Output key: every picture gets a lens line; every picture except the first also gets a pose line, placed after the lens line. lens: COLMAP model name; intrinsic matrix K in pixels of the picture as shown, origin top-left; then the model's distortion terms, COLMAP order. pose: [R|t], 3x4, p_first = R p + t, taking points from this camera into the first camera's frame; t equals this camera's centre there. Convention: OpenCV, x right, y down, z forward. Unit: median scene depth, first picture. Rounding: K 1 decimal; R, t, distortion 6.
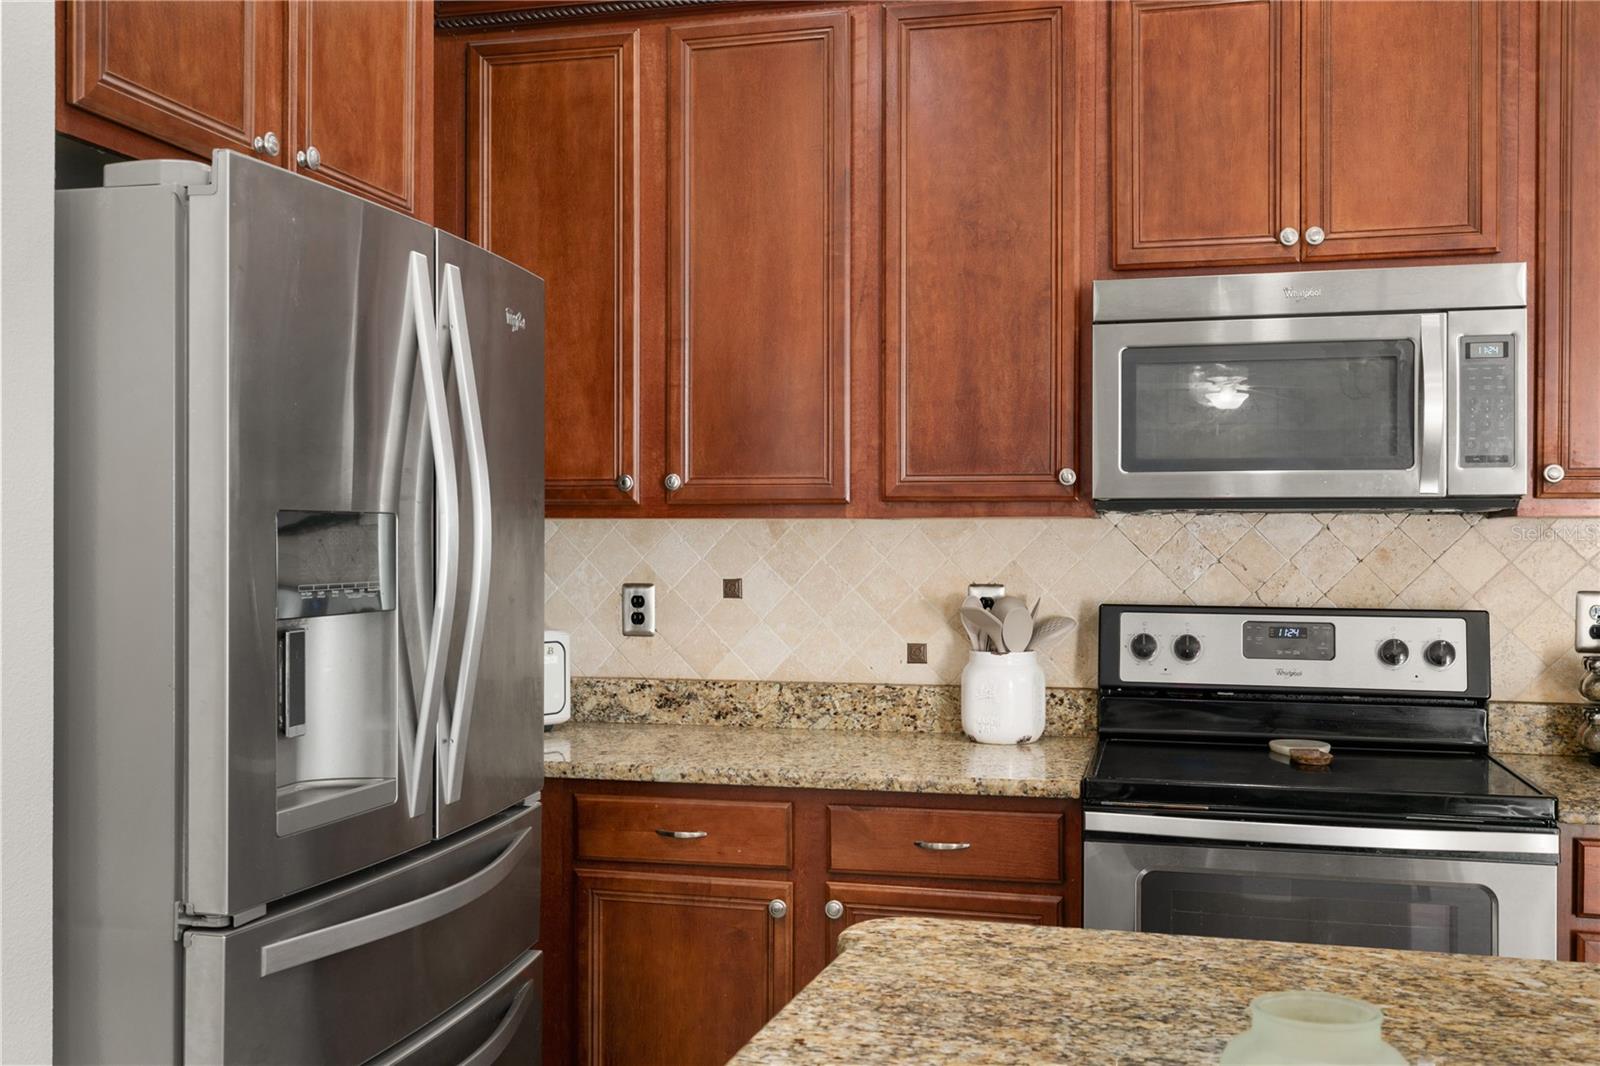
lens RADIAL K [[1519.7, 0, 794.0], [0, 1519.7, 544.4], [0, 0, 1]] dist [0.006810, 0.000000]
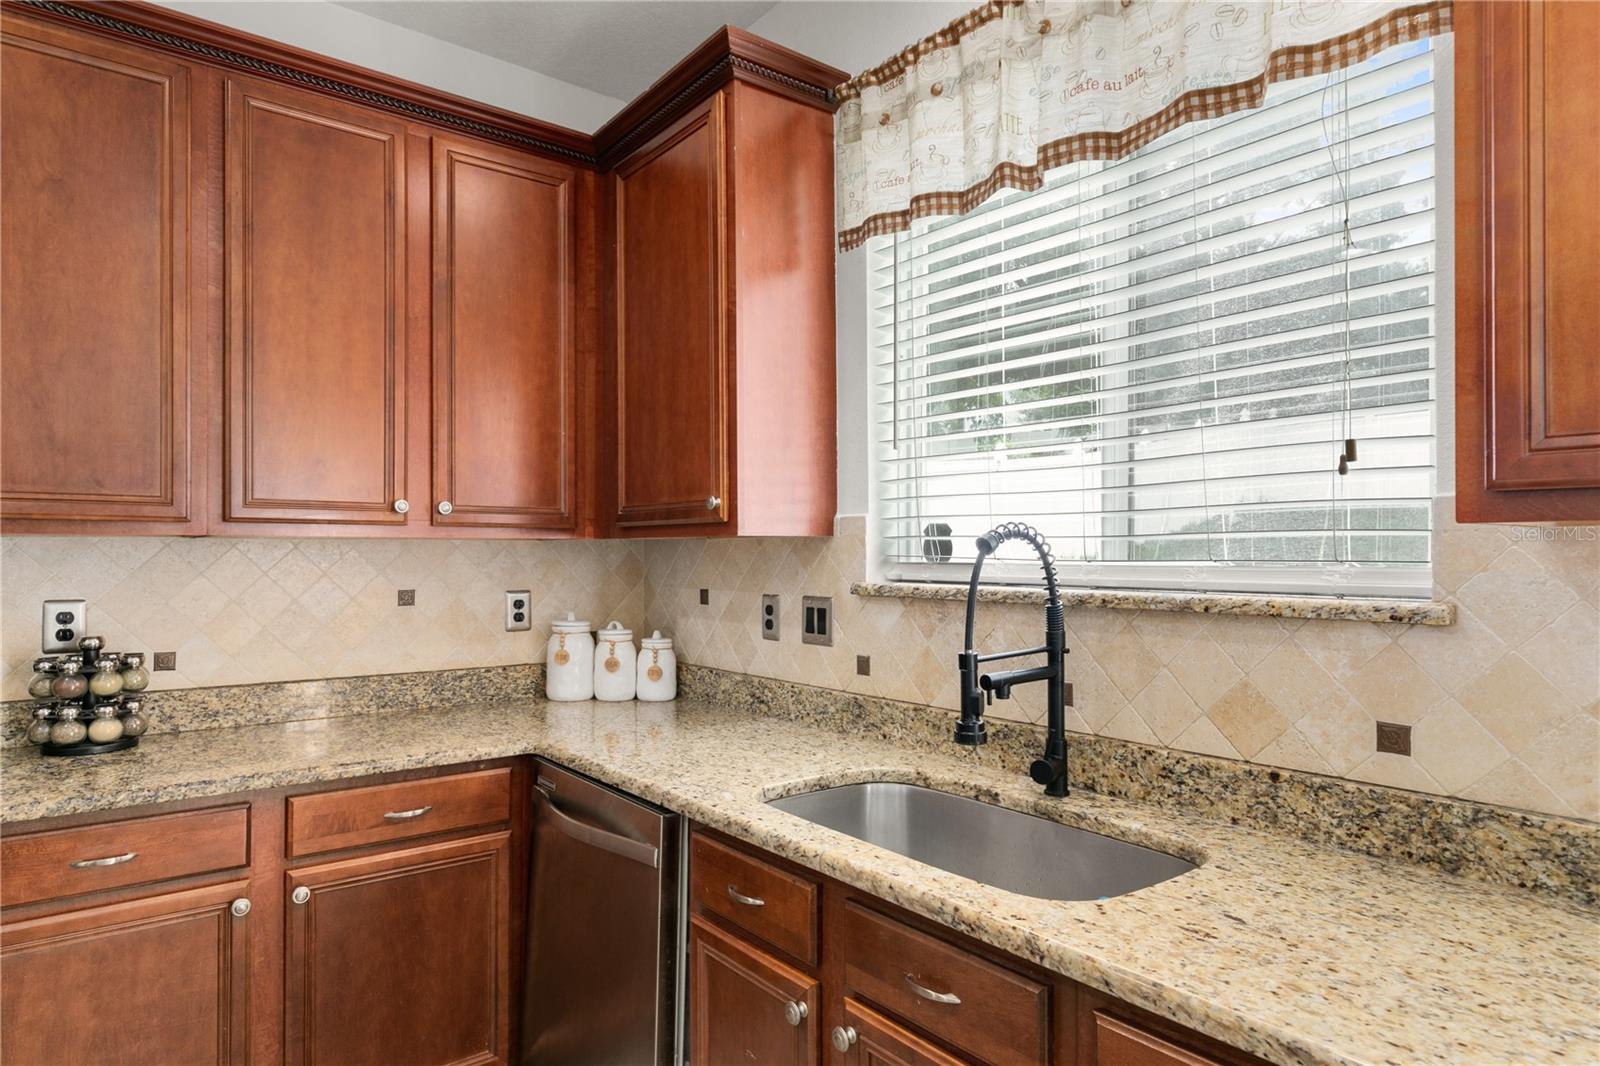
lens RADIAL K [[930.1, 0, 794.2], [0, 930.1, 544.8], [0, 0, 1]] dist [0.005282, -0.003645]
pose [[0.608292, 0.002390, 0.793710, 0.304241], [0.008793, 0.999914, -0.009750, 0.000491], [-0.793665, 0.012910, 0.608218, 0.125046]]
